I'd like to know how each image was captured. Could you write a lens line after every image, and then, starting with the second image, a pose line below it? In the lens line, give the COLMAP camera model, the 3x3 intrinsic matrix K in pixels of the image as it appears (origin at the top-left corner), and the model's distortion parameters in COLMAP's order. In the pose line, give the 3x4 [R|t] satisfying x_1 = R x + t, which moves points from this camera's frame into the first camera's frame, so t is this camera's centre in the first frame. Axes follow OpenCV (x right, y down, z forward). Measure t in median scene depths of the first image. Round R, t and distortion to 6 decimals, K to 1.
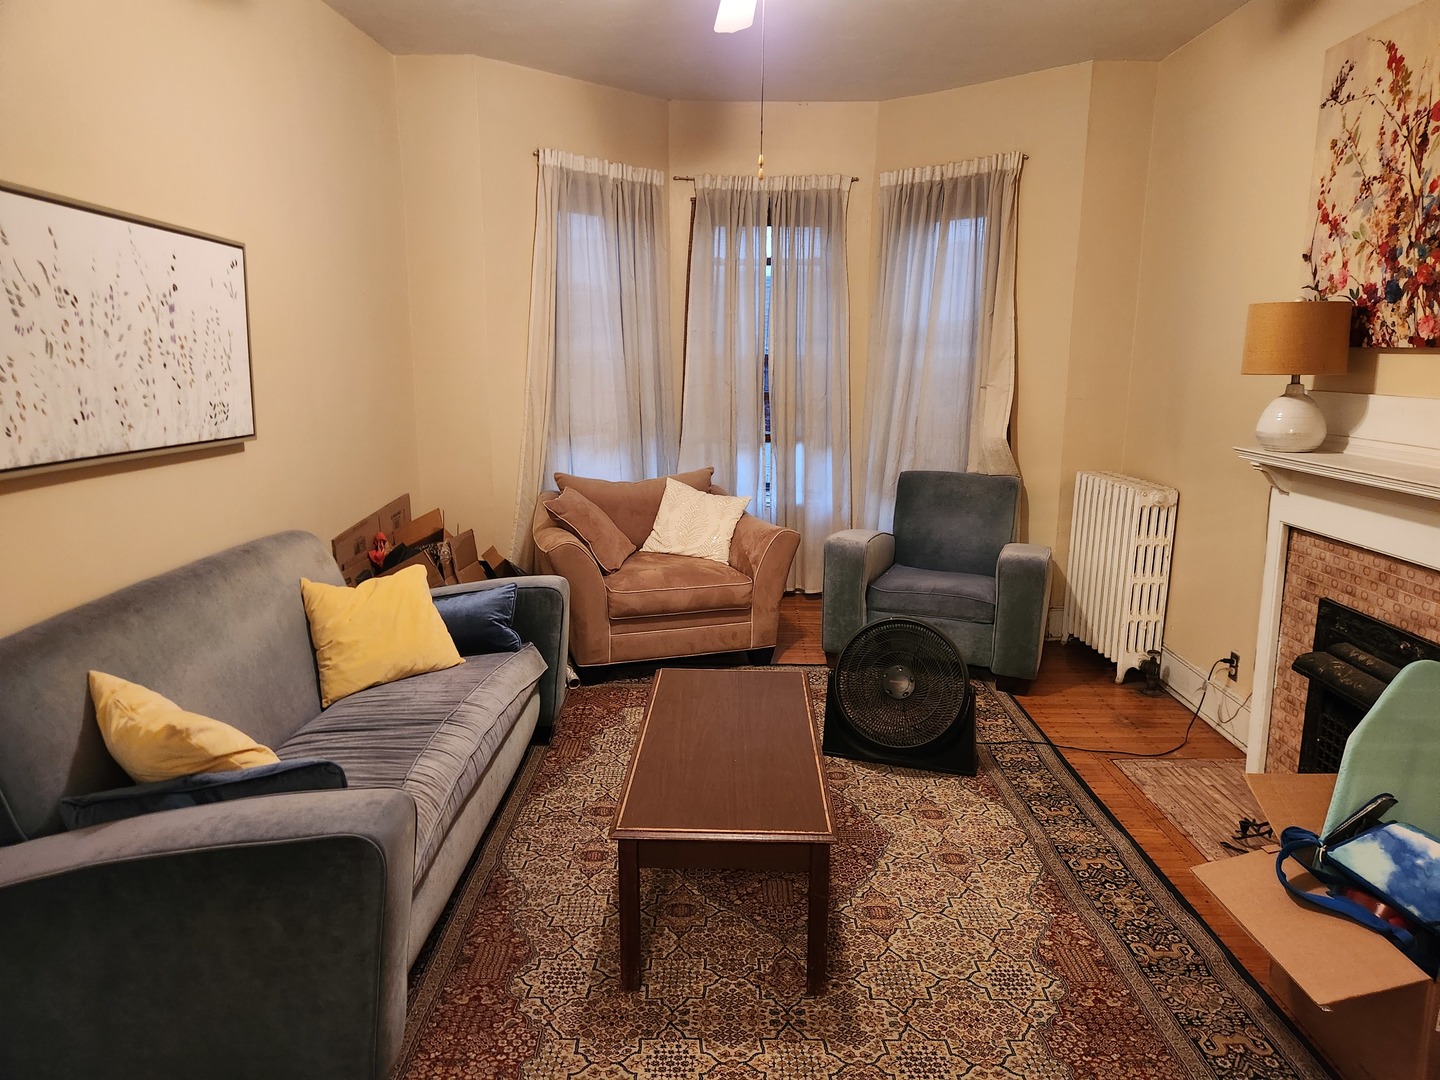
lens RADIAL K [[958.1, 0, 728.9], [0, 958.1, 531.0], [0, 0, 1]] dist [0.075675, -0.070681]
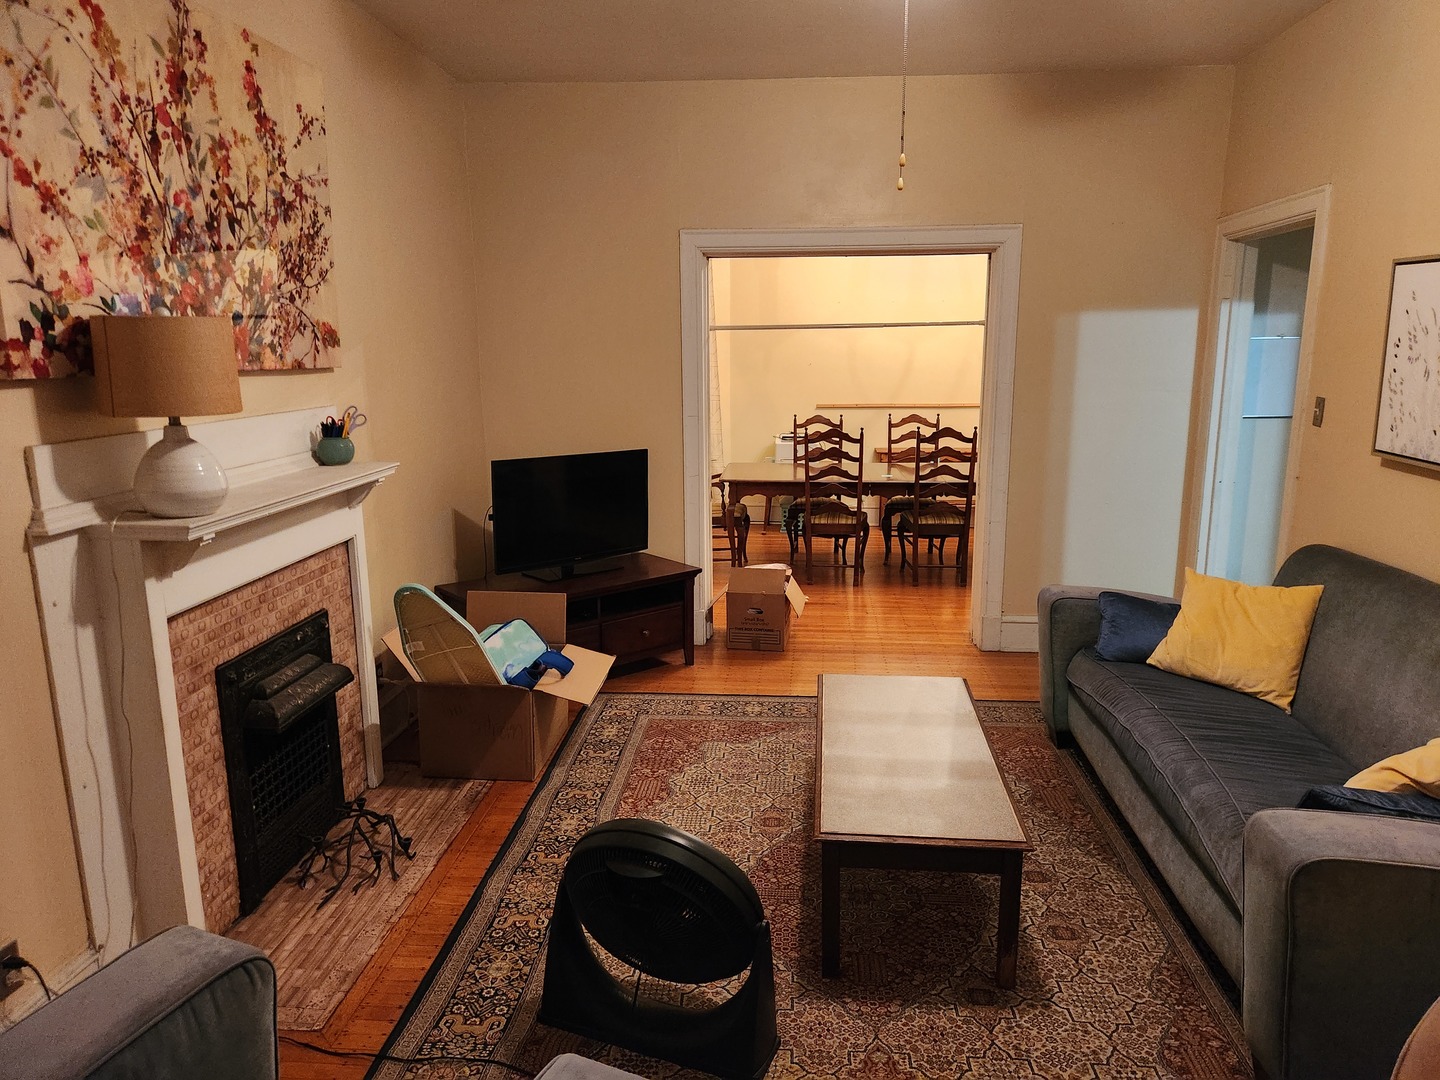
lens RADIAL K [[958.1, 0, 728.9], [0, 958.1, 531.0], [0, 0, 1]] dist [0.075675, -0.070681]
pose [[-0.996869, -0.019359, 0.076659, 0.113052], [0.010459, 0.928756, 0.370545, -0.381260], [-0.078371, 0.370187, -0.925646, 1.853710]]
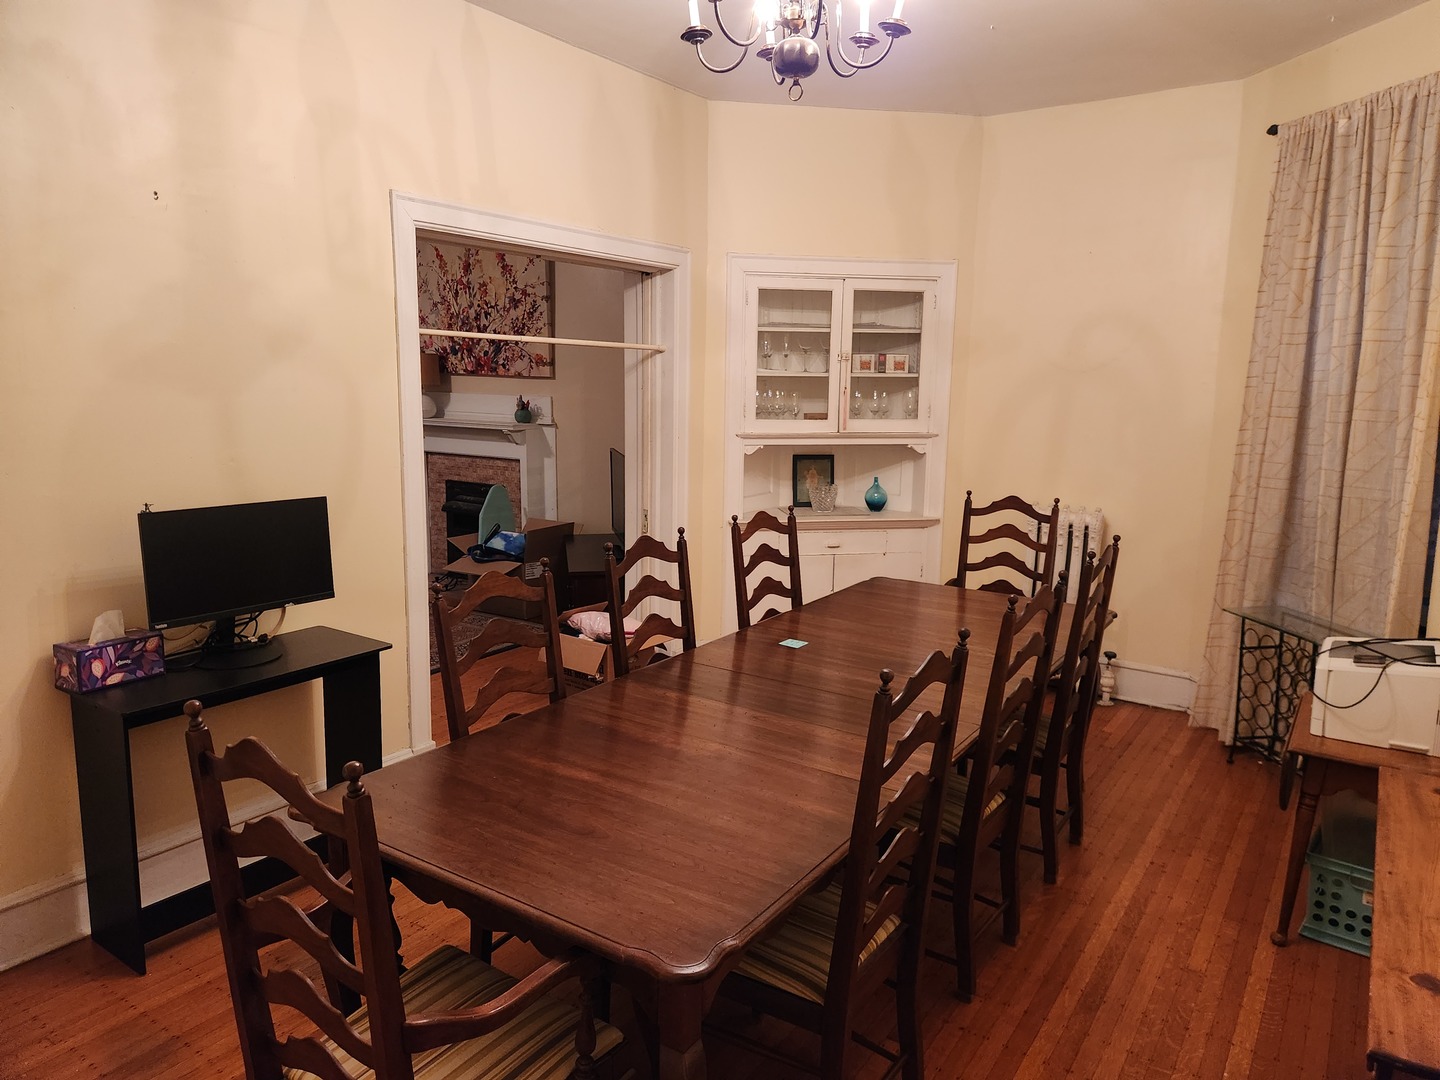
lens RADIAL K [[958.1, 0, 728.9], [0, 958.1, 531.0], [0, 0, 1]] dist [0.075675, -0.070681]
pose [[0.559704, -0.130102, 0.818416, -1.003895], [0.137264, 0.988512, 0.063268, 0.149404], [-0.817245, 0.076927, 0.571132, -0.942154]]
